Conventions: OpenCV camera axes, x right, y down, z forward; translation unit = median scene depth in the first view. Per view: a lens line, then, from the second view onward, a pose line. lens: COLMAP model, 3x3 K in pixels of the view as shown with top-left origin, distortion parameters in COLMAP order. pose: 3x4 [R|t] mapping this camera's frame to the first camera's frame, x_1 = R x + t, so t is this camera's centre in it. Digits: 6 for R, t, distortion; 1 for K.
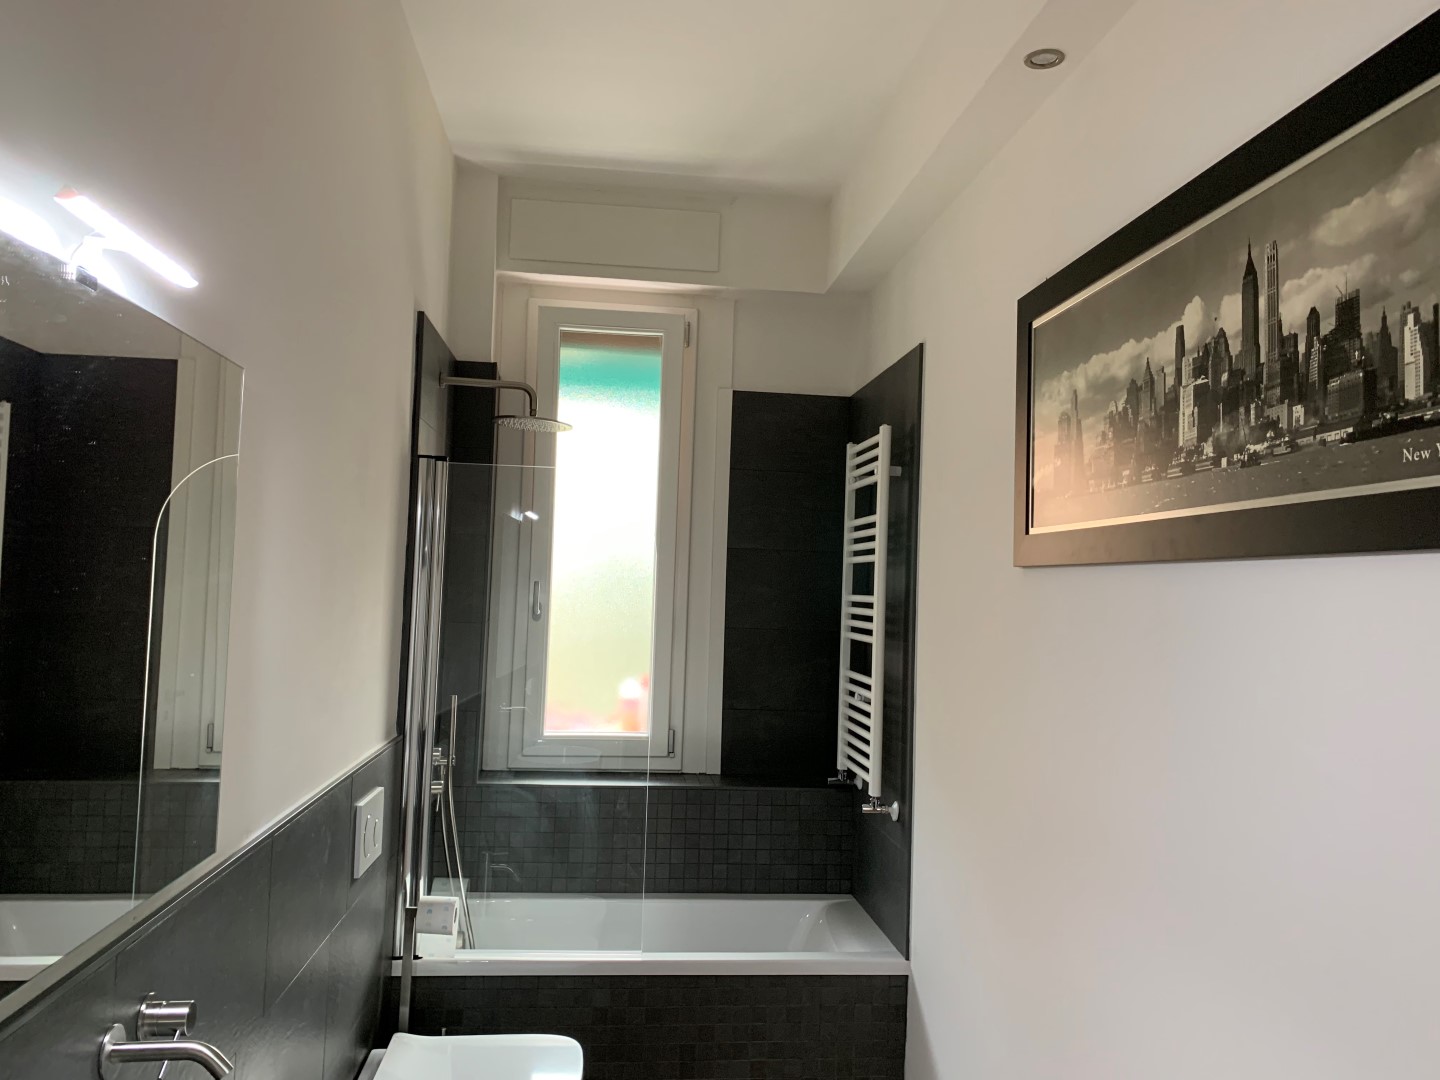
lens RADIAL K [[1118.2, 0, 720.0], [0, 1118.2, 540.0], [0, 0, 1]] dist [0.031436, -0.003581]
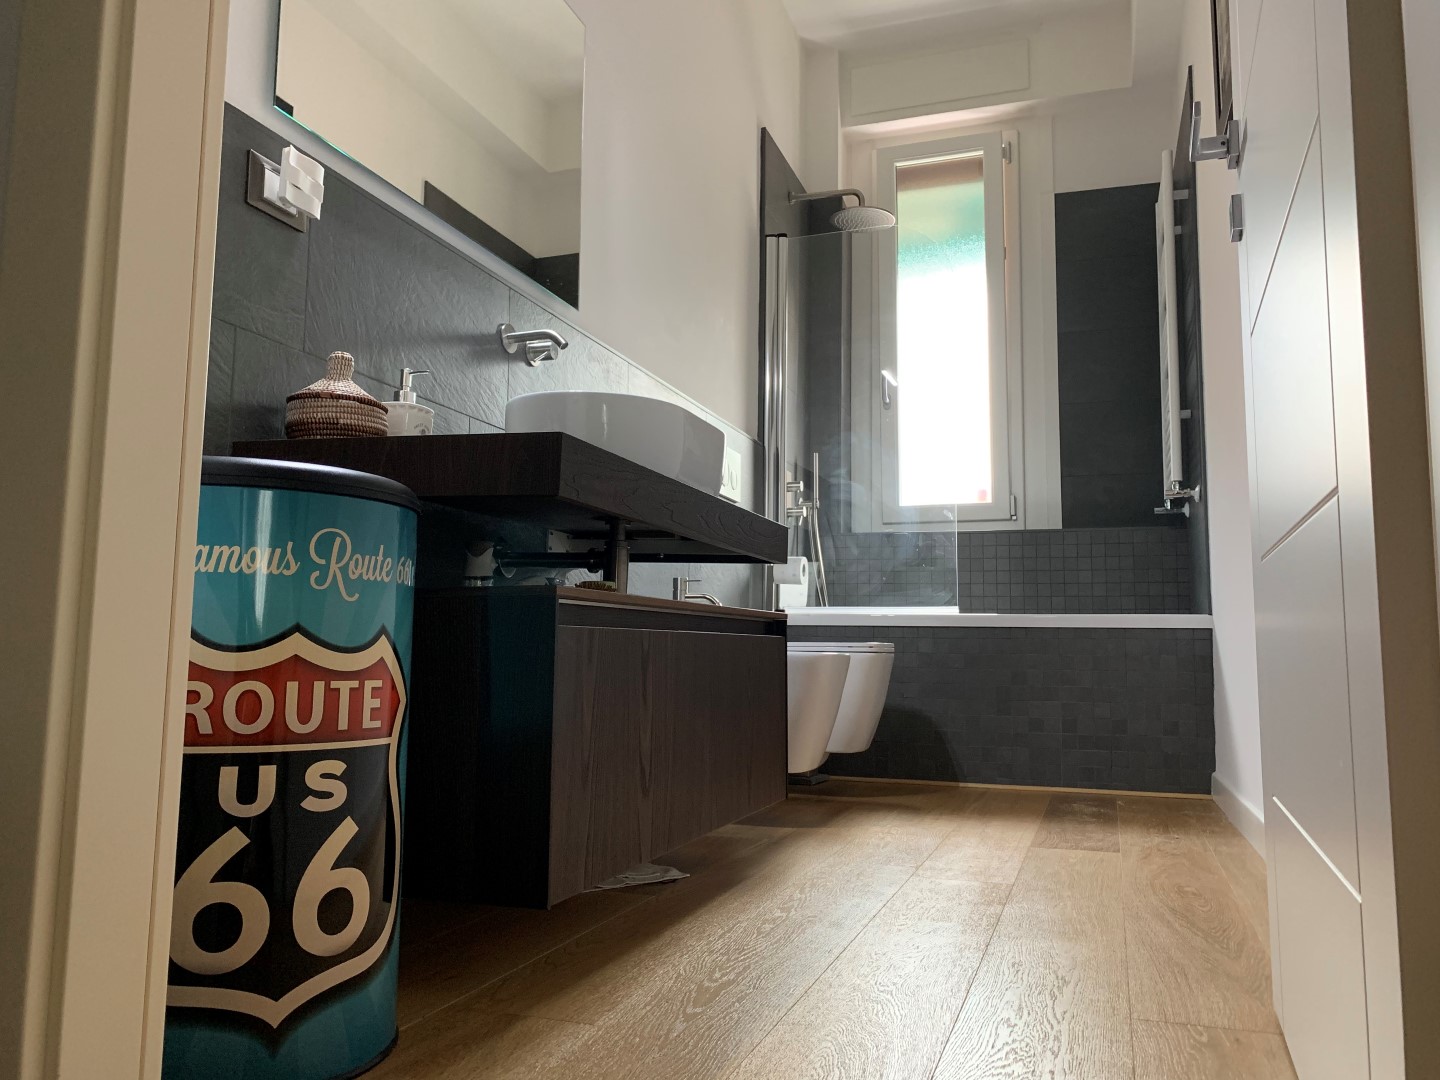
lens RADIAL K [[1118.2, 0, 720.0], [0, 1118.2, 540.0], [0, 0, 1]] dist [0.031436, -0.003581]
pose [[0.909500, -0.070691, -0.409650, 0.153271], [0.041789, 0.995991, -0.079093, 0.304129], [0.413598, 0.054816, 0.908808, -0.146193]]
